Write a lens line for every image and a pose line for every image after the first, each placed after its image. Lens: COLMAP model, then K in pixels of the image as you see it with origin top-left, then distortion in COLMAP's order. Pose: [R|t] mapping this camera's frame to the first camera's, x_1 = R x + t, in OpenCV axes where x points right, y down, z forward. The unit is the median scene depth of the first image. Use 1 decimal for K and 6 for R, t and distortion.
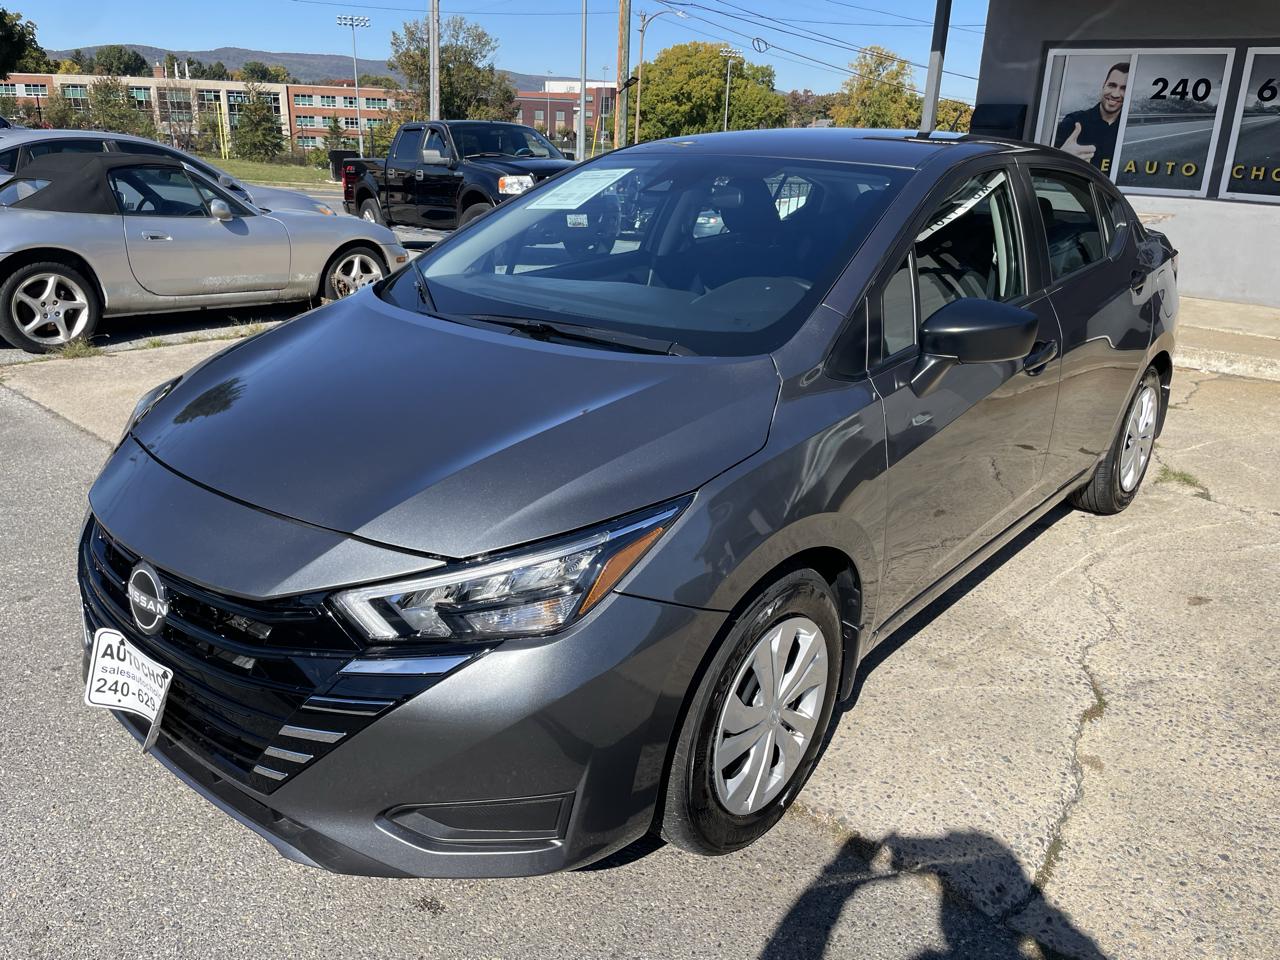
lens RADIAL K [[961.0, 0, 643.6], [0, 961.0, 462.4], [0, 0, 1]] dist [0.089177, -0.117939]
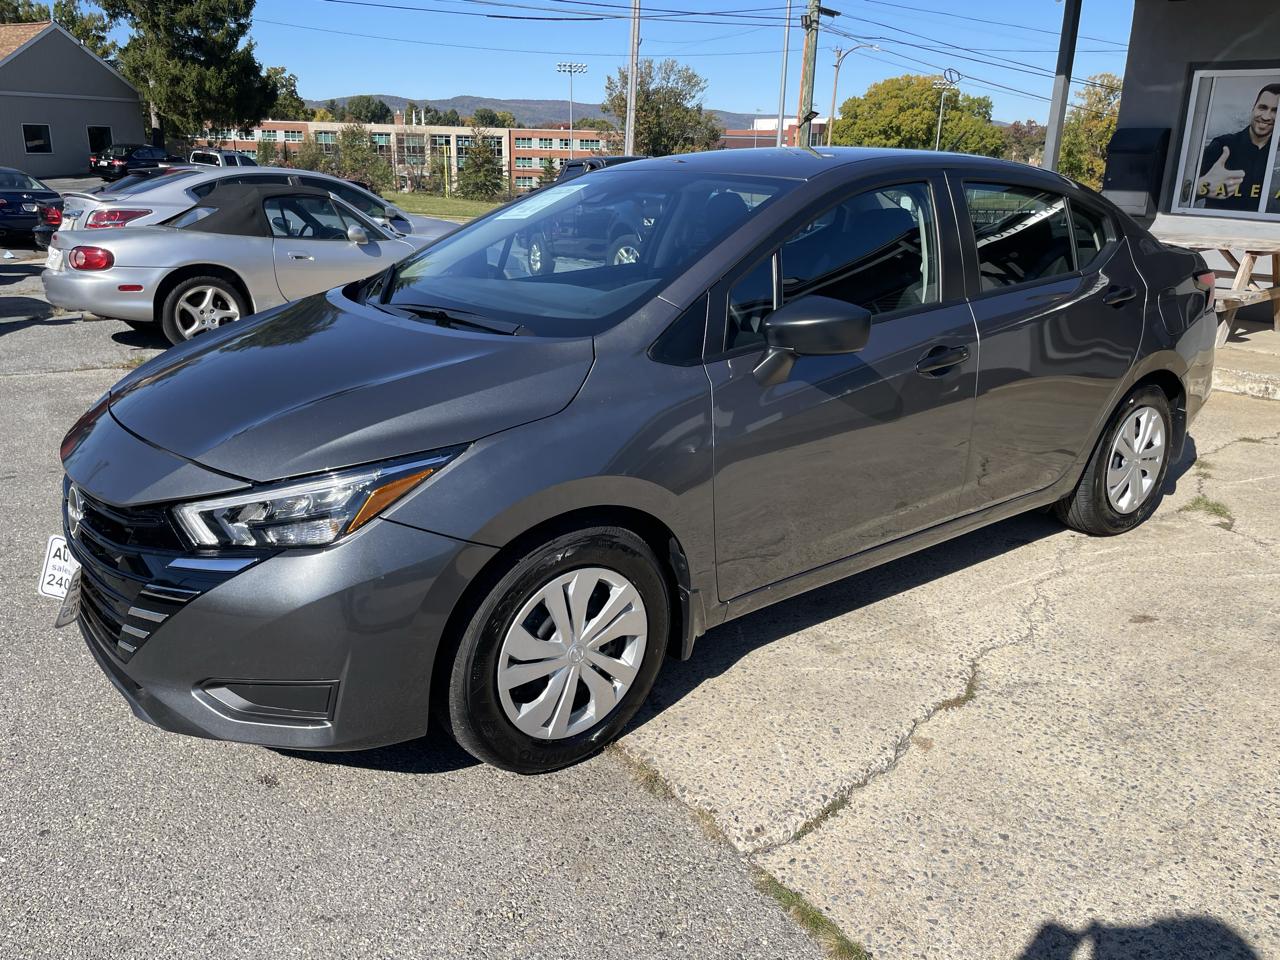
lens RADIAL K [[962.6, 0, 640.7], [0, 962.6, 462.6], [0, 0, 1]] dist [0.089110, -0.119273]
pose [[0.978884, 0.048830, -0.198500, 0.094469], [-0.055630, 0.998035, -0.028825, 0.014881], [0.196702, 0.039259, 0.979677, -0.022343]]
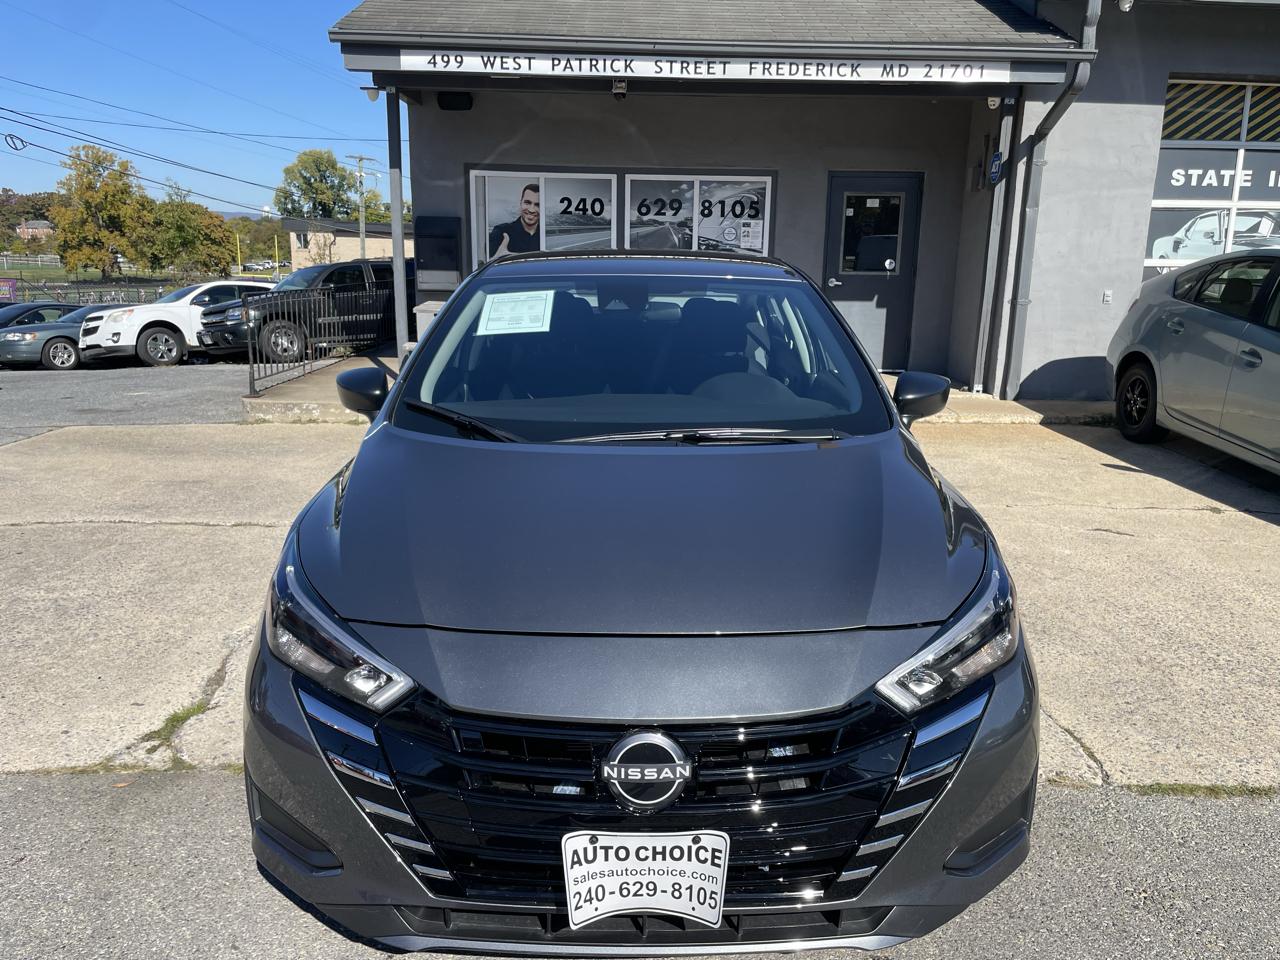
lens RADIAL K [[962.4, 0, 639.8], [0, 962.4, 472.1], [0, 0, 1]] dist [0.087347, -0.119949]
pose [[0.755061, -0.165593, 0.634399, -0.213123], [0.220012, 0.975470, -0.007238, -0.026774], [-0.617639, 0.145041, 0.772972, 0.051126]]
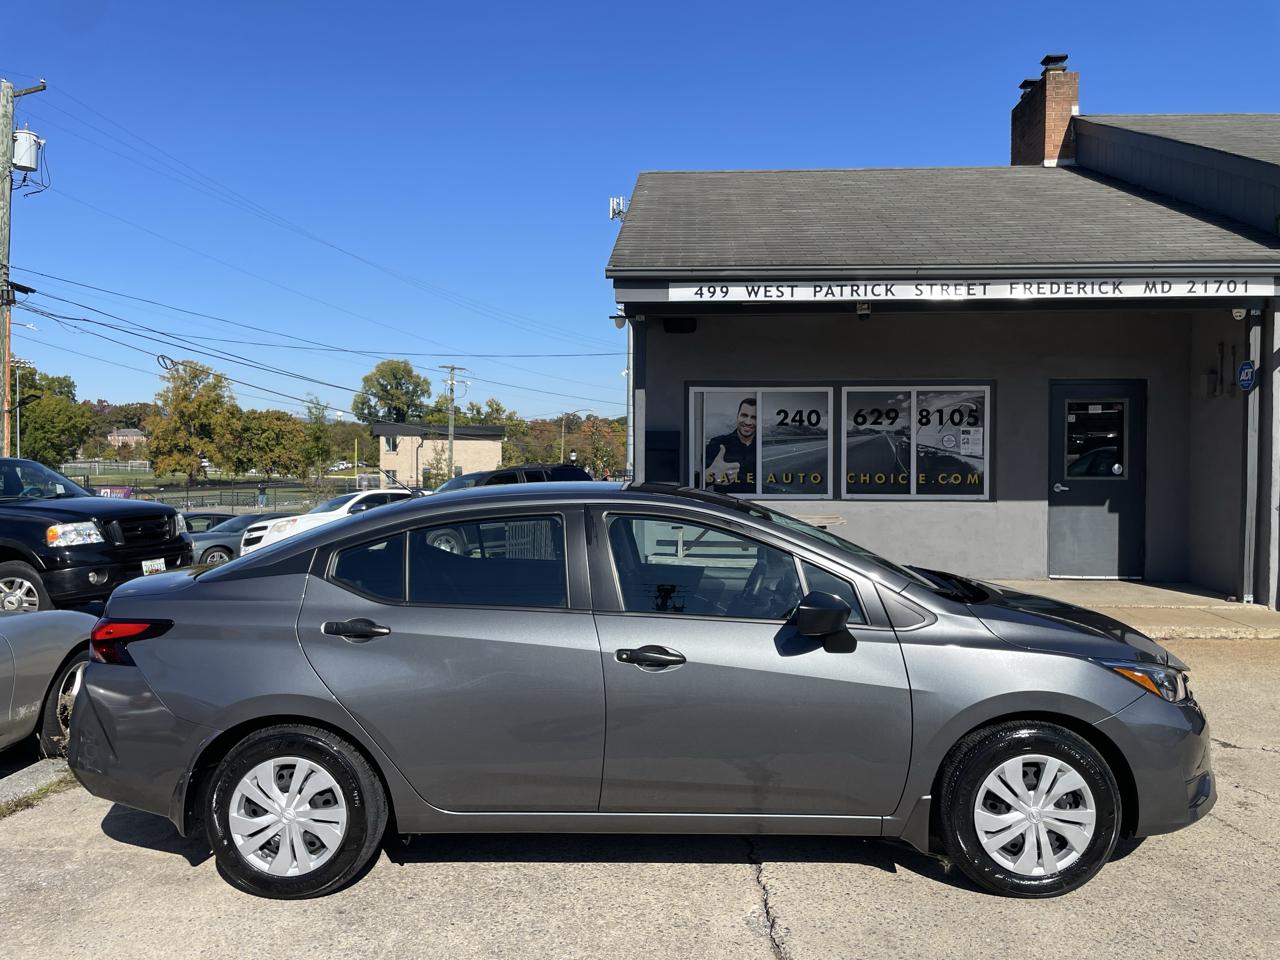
lens RADIAL K [[961.0, 0, 645.4], [0, 961.0, 469.3], [0, 0, 1]] dist [0.094411, -0.128828]
pose [[0.786960, -0.048274, 0.615113, -0.344961], [0.224401, 0.951056, -0.212454, -0.093293], [-0.574751, 0.305224, 0.759276, 0.179447]]
